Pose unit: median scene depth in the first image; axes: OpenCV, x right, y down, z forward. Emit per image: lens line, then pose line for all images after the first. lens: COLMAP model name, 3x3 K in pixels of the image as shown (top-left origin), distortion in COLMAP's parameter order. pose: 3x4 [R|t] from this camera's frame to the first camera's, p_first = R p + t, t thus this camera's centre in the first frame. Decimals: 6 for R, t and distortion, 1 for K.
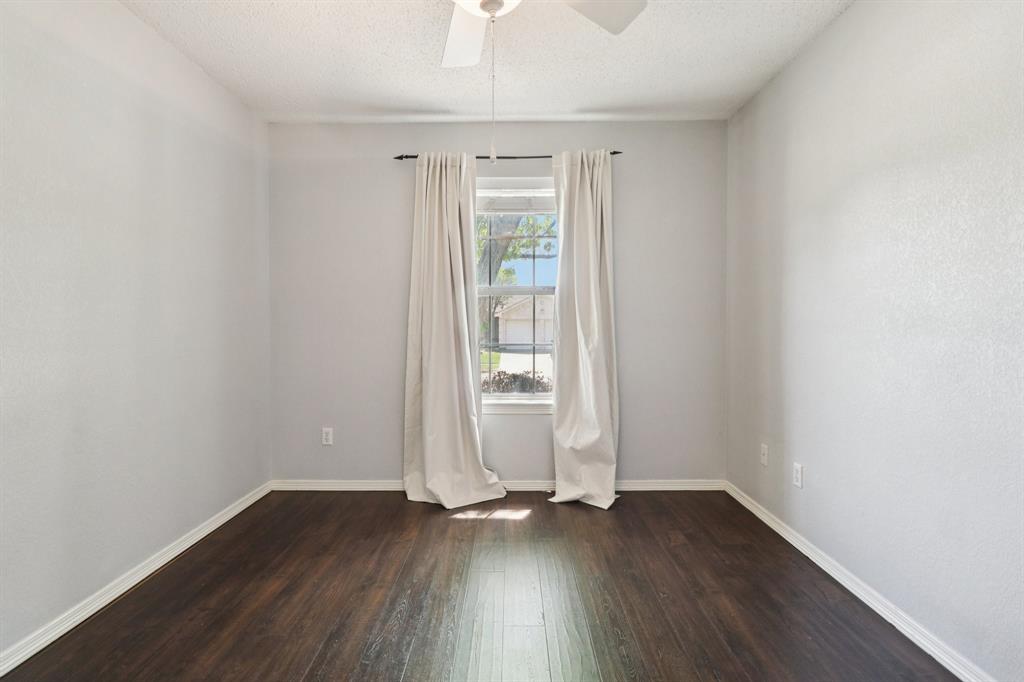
lens RADIAL K [[485.0, 0, 510.4], [0, 485.0, 335.0], [0, 0, 1]] dist [0.000938, -0.000242]
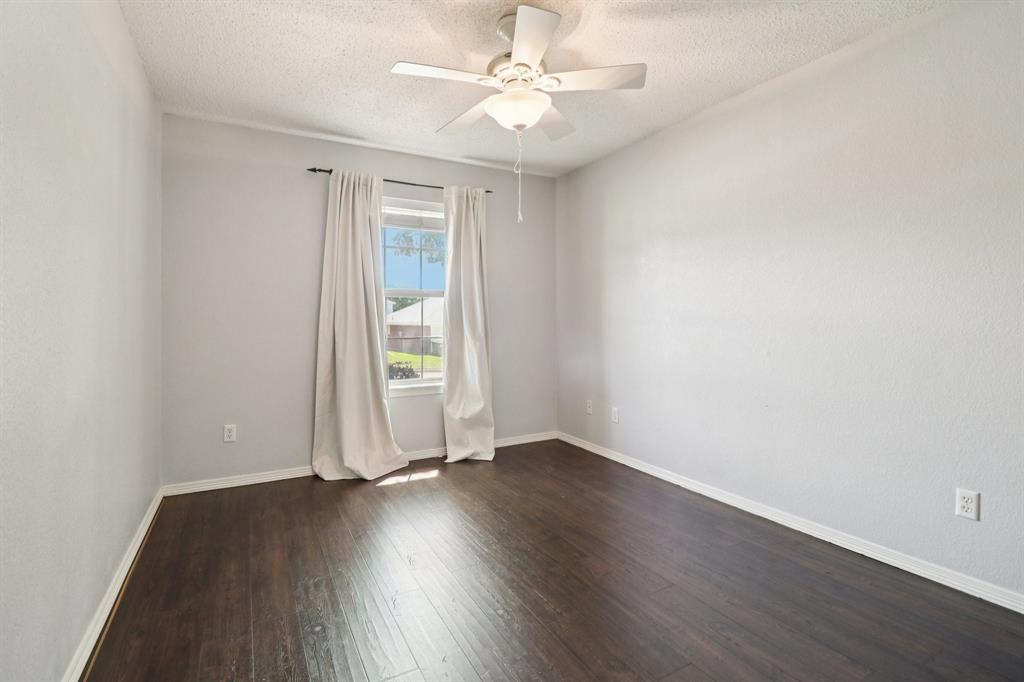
lens RADIAL K [[474.3, 0, 513.8], [0, 474.3, 323.8], [0, 0, 1]] dist [-0.016979, -0.000576]
pose [[0.868345, -0.004592, 0.495940, -0.369026], [0.013942, 0.999788, -0.015154, 0.006301], [-0.495765, 0.020074, 0.868225, -0.151251]]
